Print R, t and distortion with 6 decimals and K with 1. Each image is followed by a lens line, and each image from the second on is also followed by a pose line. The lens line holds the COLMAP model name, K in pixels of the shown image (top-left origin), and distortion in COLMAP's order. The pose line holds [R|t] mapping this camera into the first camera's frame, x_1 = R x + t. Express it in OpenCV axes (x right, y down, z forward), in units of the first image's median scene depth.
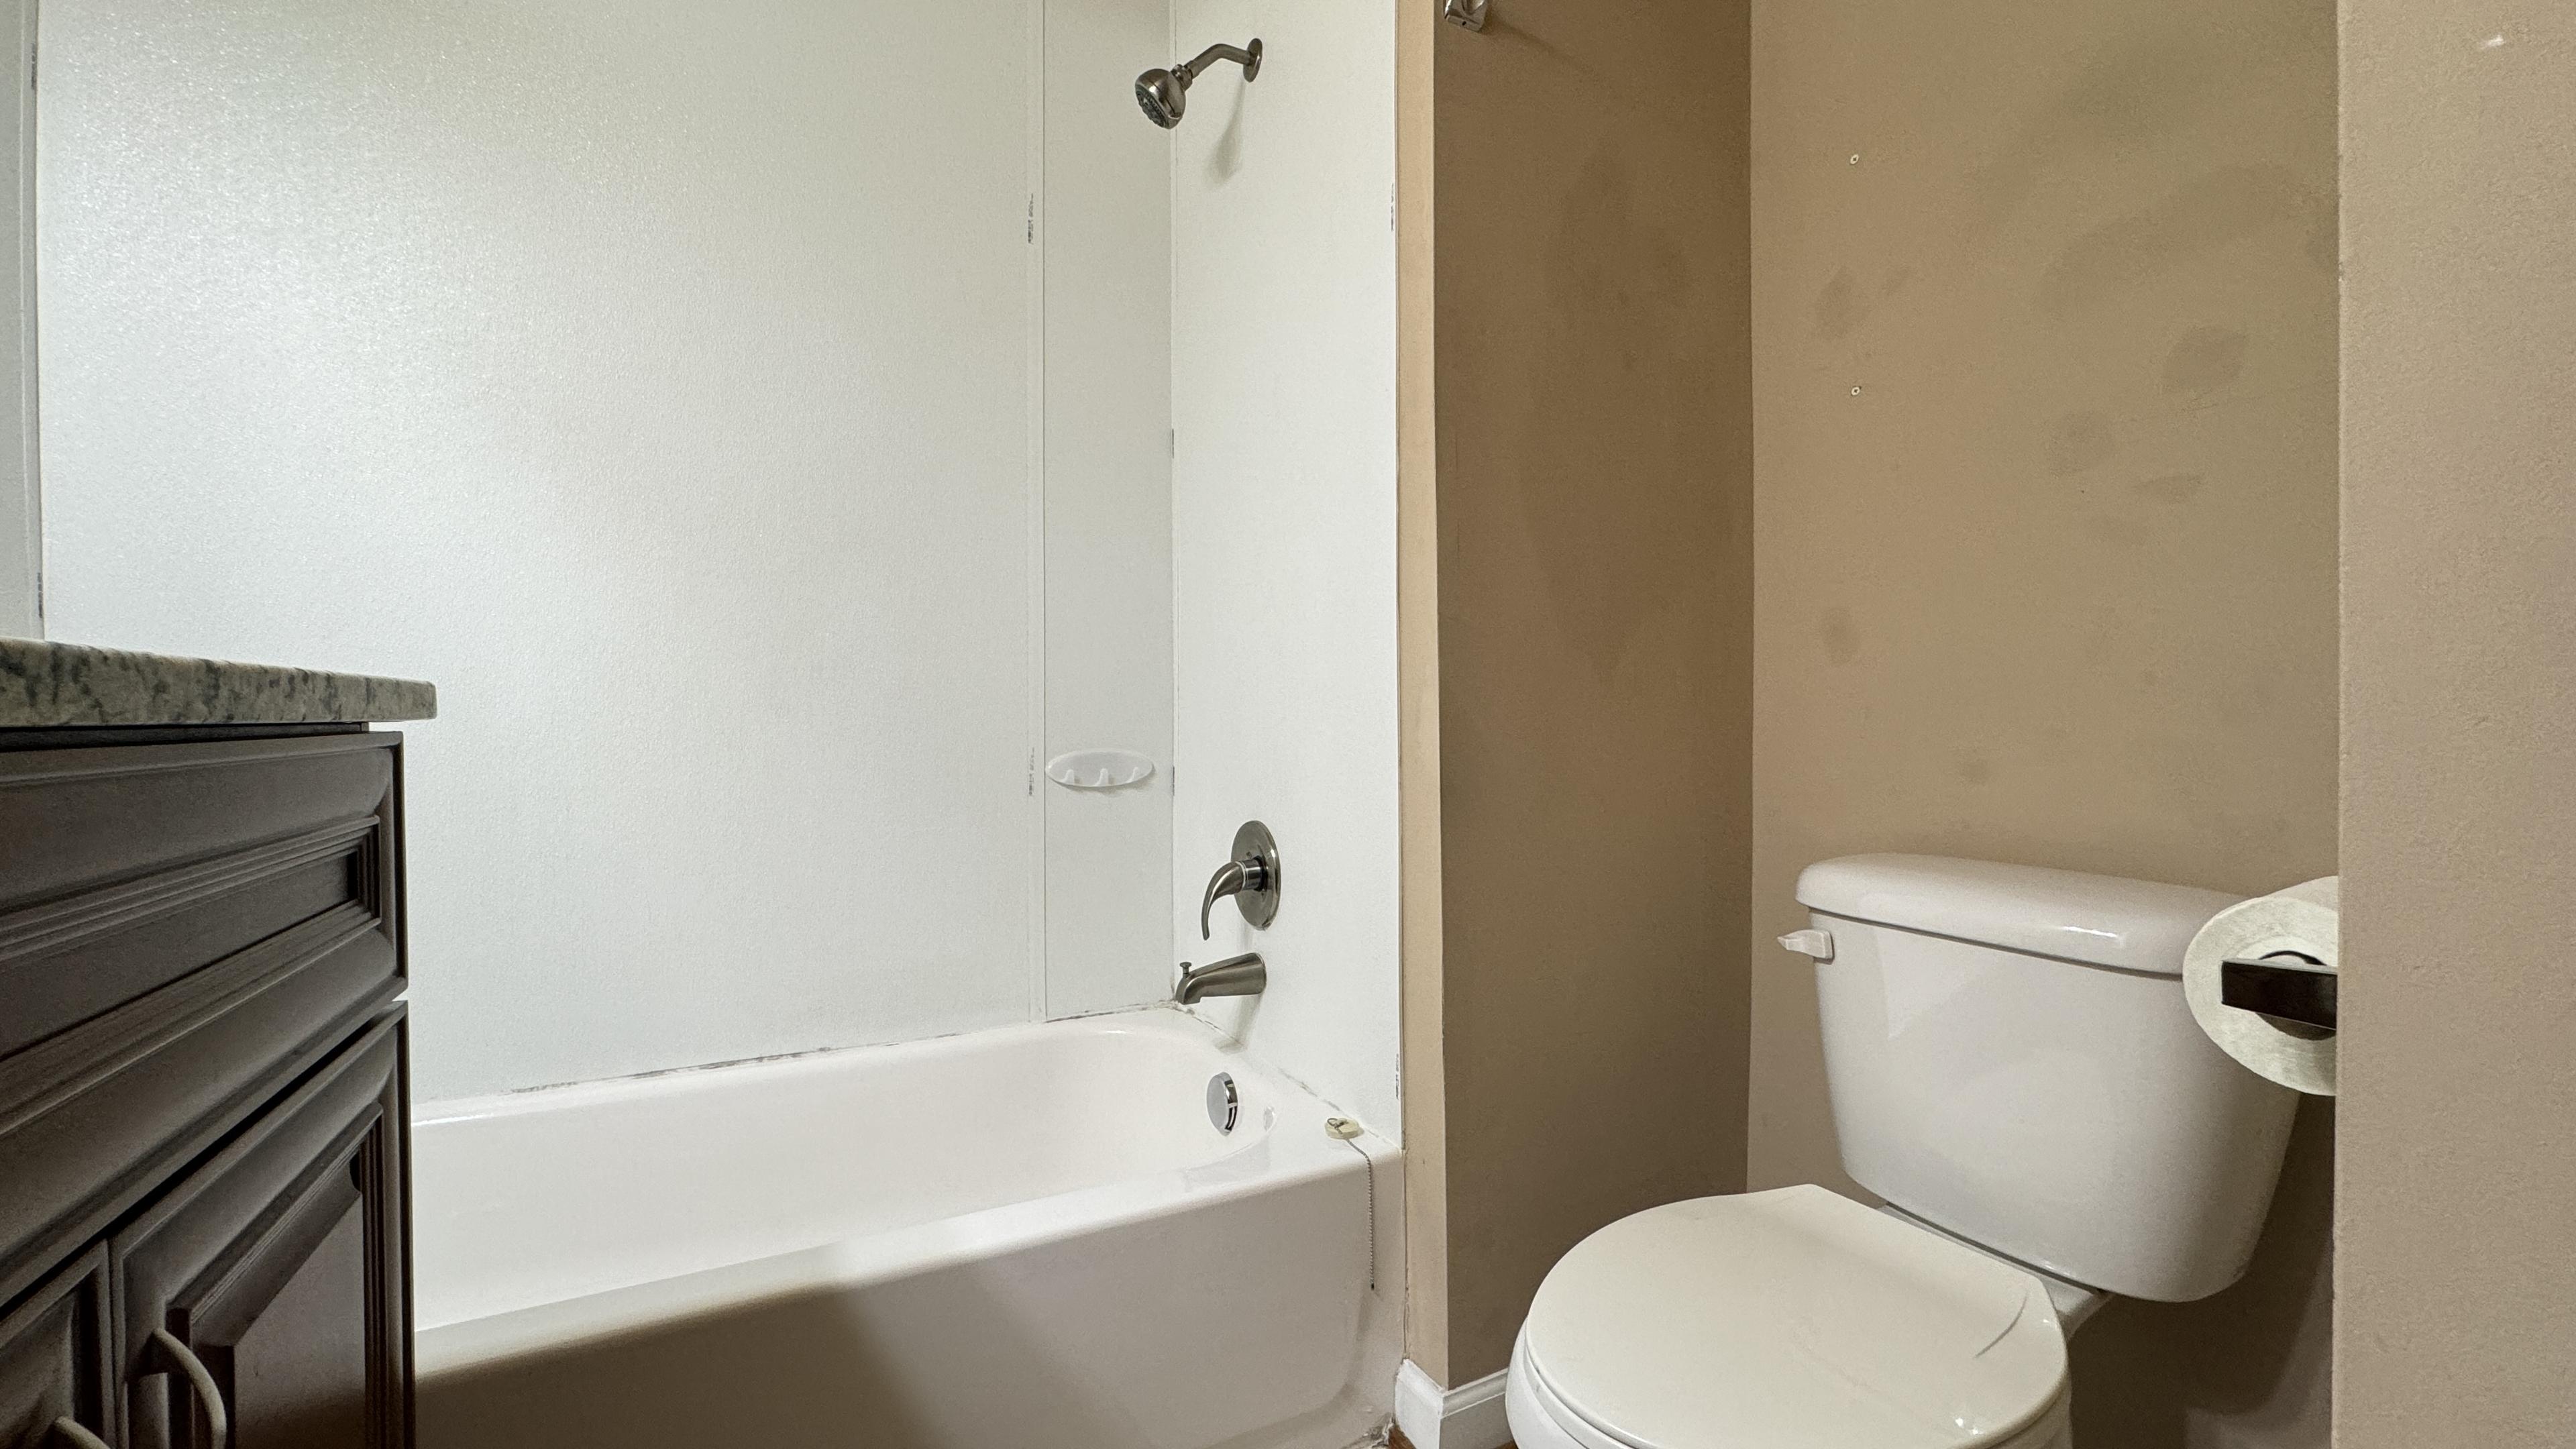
lens RADIAL K [[1029.3, 0, 1284.0], [0, 1029.3, 723.5], [0, 0, 1]] dist [-0.001738, 0.000453]
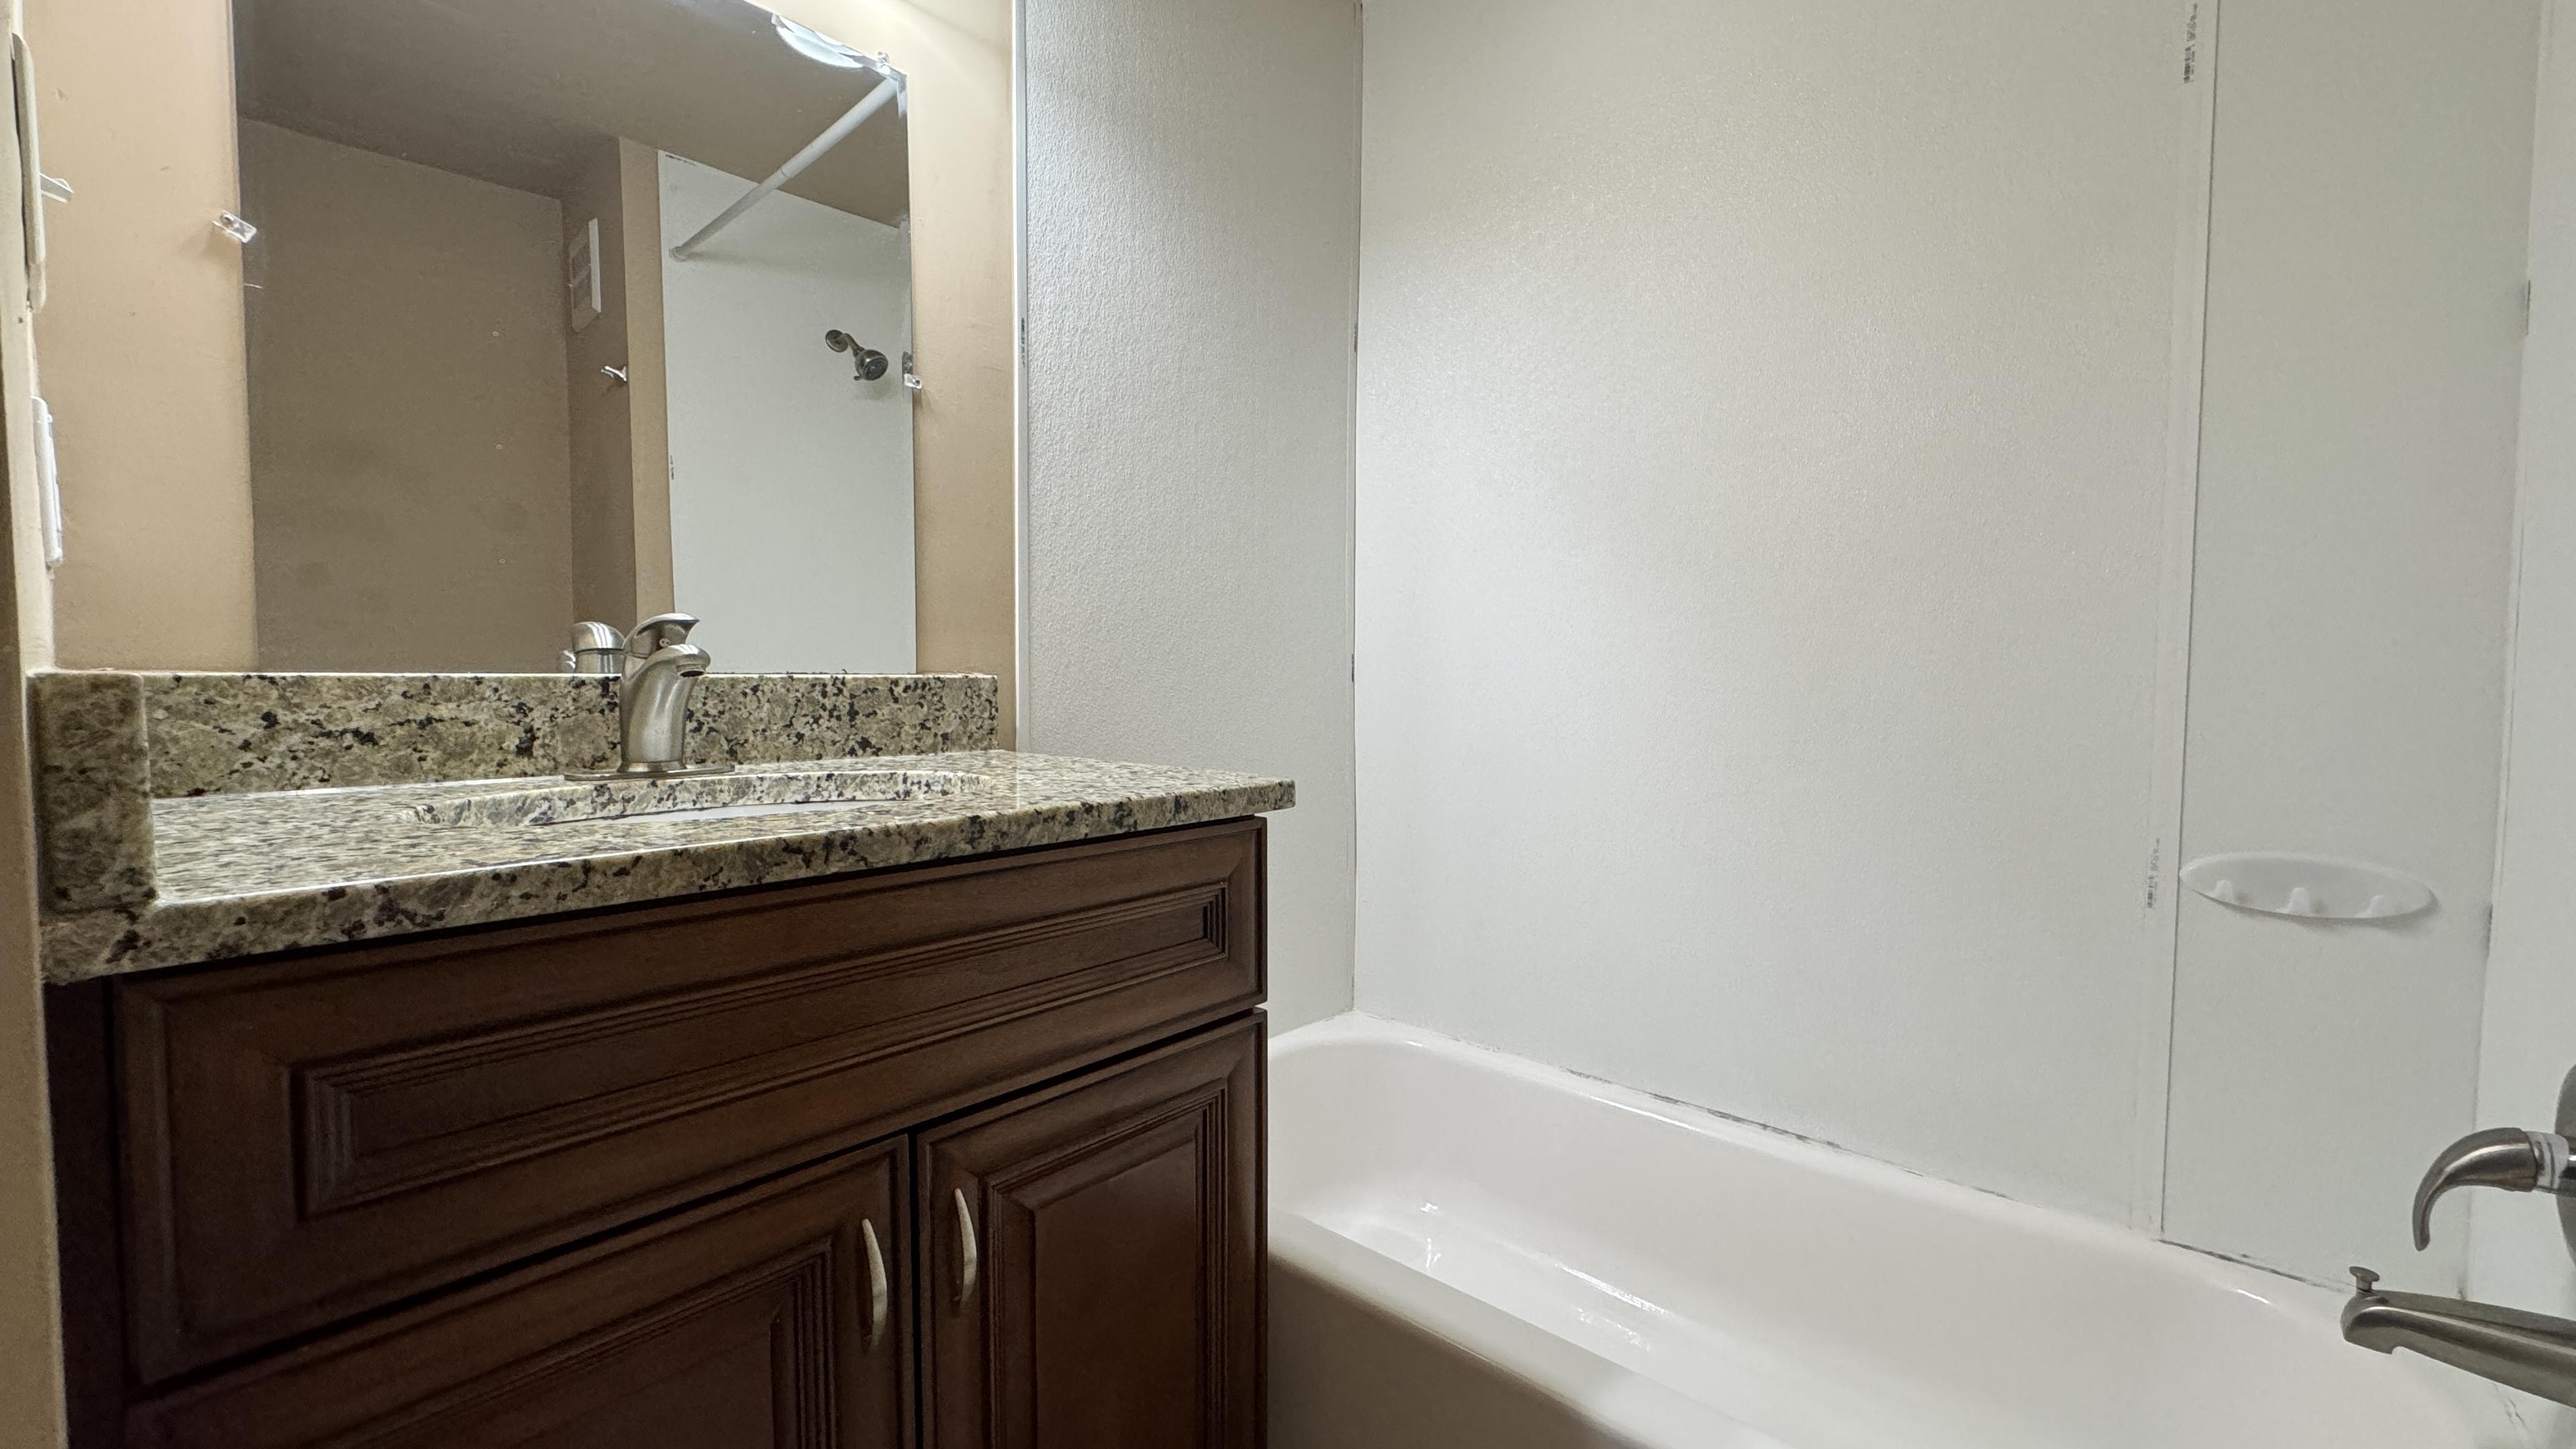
lens RADIAL K [[1029.3, 0, 1282.1], [0, 1029.3, 723.3], [0, 0, 1]] dist [-0.001738, 0.000453]
pose [[0.357680, 0.048320, -0.932593, 0.203787], [-0.014469, 0.998827, 0.046203, -0.085465], [0.933732, -0.003032, 0.357960, 0.243767]]
